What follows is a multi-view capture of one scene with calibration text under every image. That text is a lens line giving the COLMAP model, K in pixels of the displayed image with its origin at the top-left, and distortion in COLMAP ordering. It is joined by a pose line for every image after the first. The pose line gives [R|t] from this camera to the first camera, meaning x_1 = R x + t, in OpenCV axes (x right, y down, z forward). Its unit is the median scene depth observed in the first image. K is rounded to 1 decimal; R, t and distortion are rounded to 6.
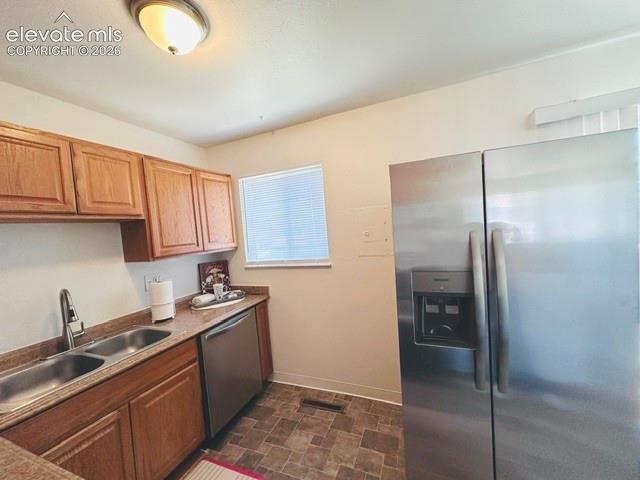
lens RADIAL K [[252.7, 0, 318.8], [0, 252.7, 238.8], [0, 0, 1]] dist [-0.002656, -0.000129]
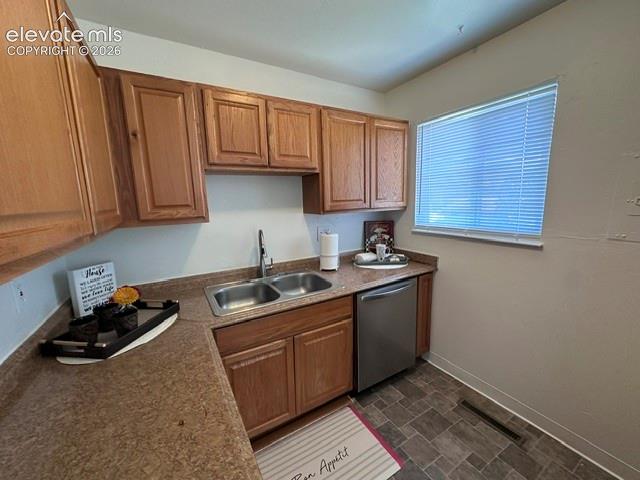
lens RADIAL K [[252.7, 0, 318.8], [0, 252.7, 238.8], [0, 0, 1]] dist [-0.002656, -0.000129]
pose [[0.793999, 0.155475, -0.587701, -0.039839], [-0.060059, 0.982075, 0.178665, 0.002986], [0.604944, -0.106563, 0.789105, 0.143978]]
